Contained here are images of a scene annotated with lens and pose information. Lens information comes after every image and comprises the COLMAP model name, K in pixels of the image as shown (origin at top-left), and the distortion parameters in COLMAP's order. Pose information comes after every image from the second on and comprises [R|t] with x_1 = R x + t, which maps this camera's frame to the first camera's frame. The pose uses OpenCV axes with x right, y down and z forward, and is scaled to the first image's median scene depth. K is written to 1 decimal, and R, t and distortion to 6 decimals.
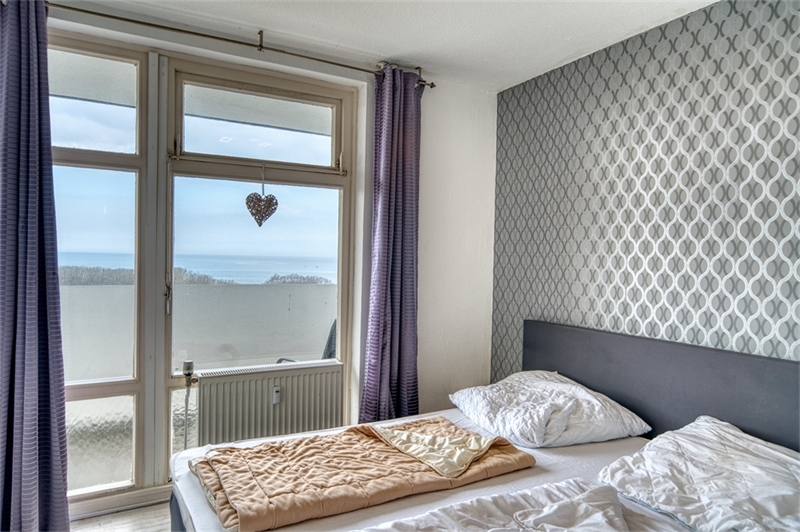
lens RADIAL K [[512.3, 0, 400.0], [0, 512.3, 266.0], [0, 0, 1]] dist [-0.000139, 0.002265]
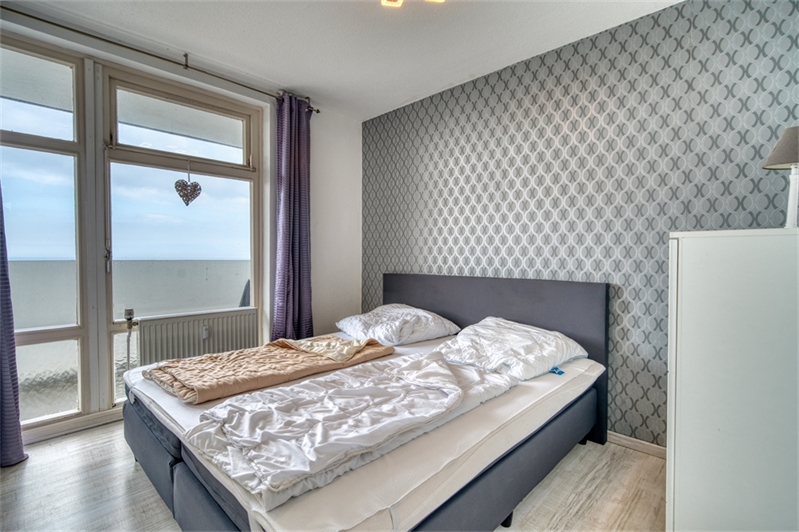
lens RADIAL K [[371.2, 0, 399.5], [0, 371.2, 266.0], [0, 0, 1]] dist [-0.000409, -0.000233]
pose [[0.955952, -0.025464, 0.292417, -0.038996], [0.021698, 0.999635, 0.016115, 0.080052], [-0.292721, -0.009060, 0.956155, -0.074503]]
